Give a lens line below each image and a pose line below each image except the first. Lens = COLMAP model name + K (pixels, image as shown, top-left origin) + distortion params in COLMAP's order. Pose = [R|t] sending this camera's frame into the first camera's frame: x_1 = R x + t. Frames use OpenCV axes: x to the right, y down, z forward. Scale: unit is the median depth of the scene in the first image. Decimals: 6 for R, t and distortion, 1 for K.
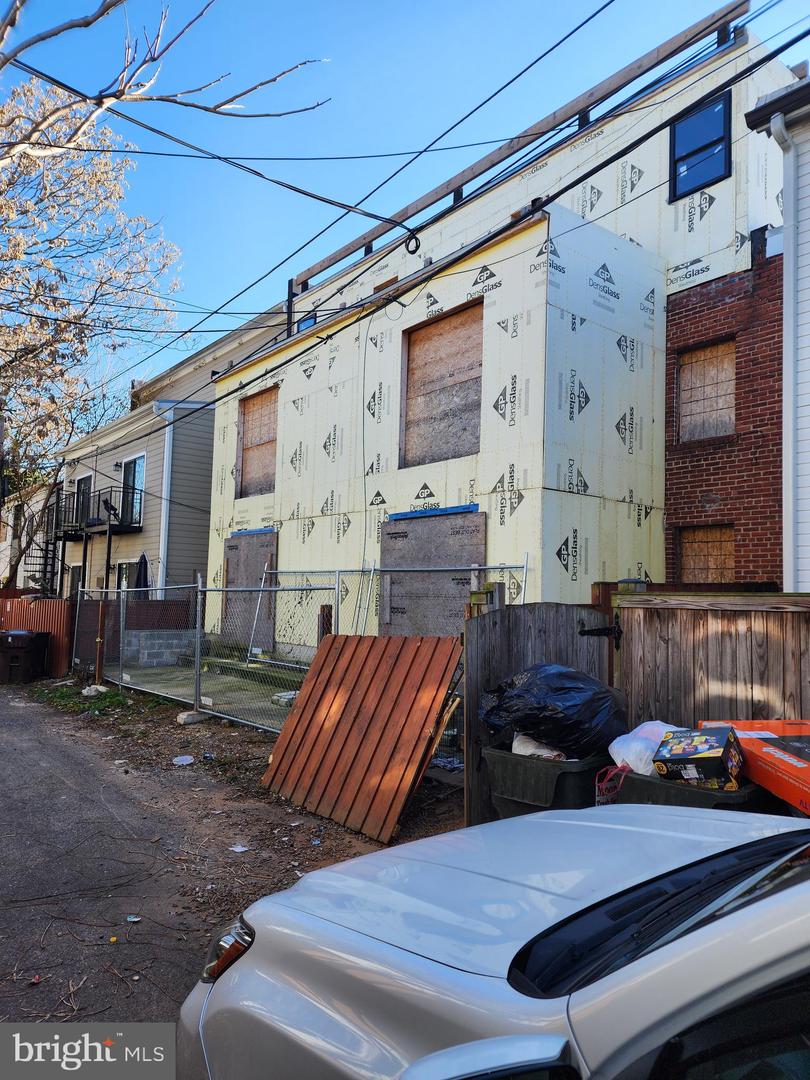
lens RADIAL K [[743.9, 0, 407.4], [0, 743.9, 545.9], [0, 0, 1]] dist [0.102725, -0.104339]
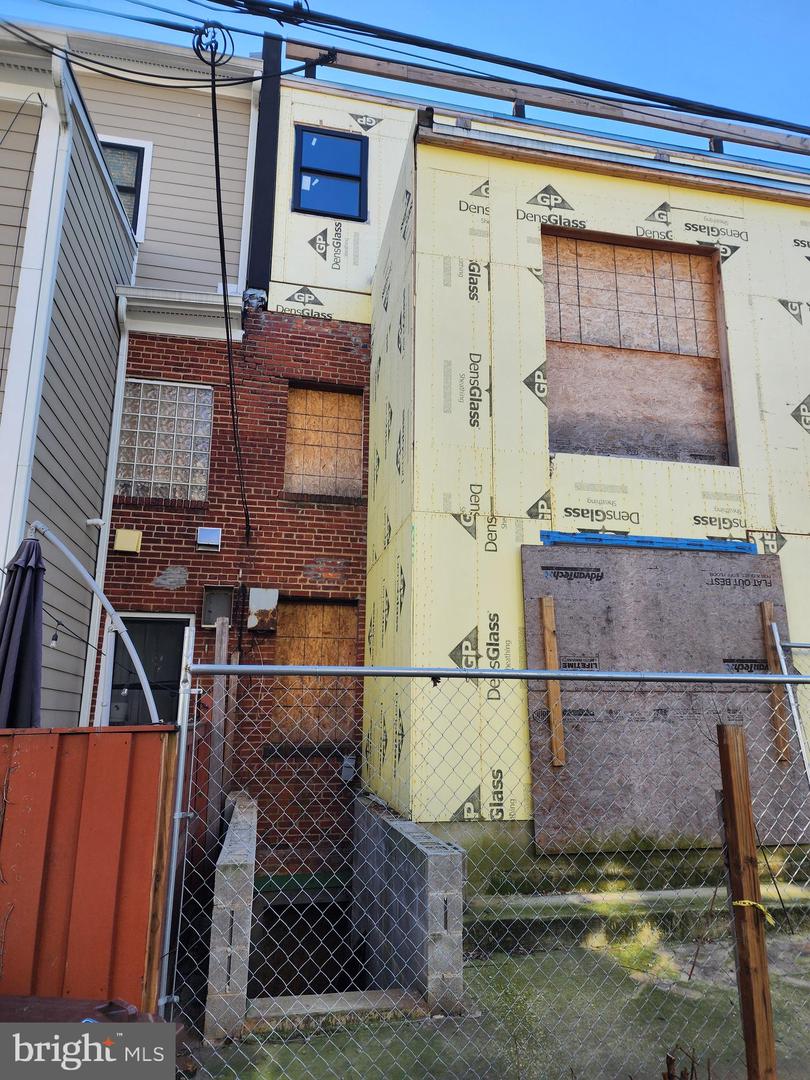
lens RADIAL K [[743.9, 0, 407.4], [0, 743.9, 545.9], [0, 0, 1]] dist [0.102725, -0.104339]
pose [[0.435704, 0.186842, 0.880484, -0.664997], [-0.050599, 0.981755, -0.183293, 0.068932], [-0.898666, 0.035310, 0.437209, 0.997638]]
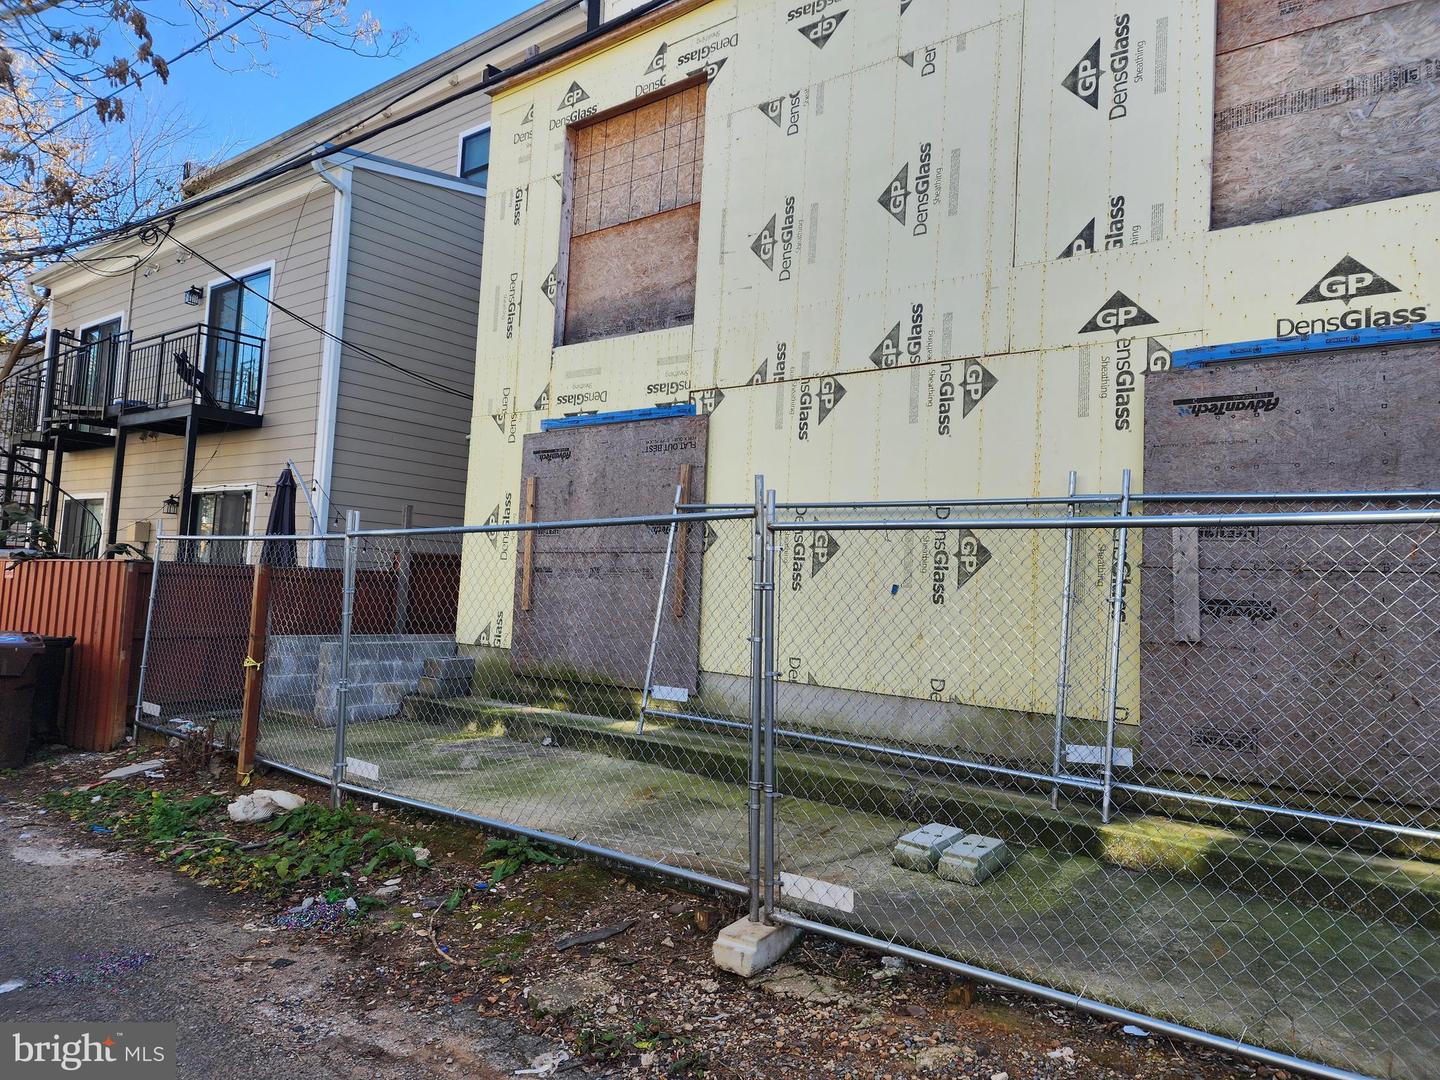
lens RADIAL K [[991.9, 0, 708.8], [0, 991.9, 516.7], [0, 0, 1]] dist [0.102725, -0.104339]
pose [[0.977845, 0.035004, 0.206383, -0.288583], [-0.035388, 0.999372, -0.001832, 0.040963], [-0.206317, -0.005512, 0.978470, 0.441856]]
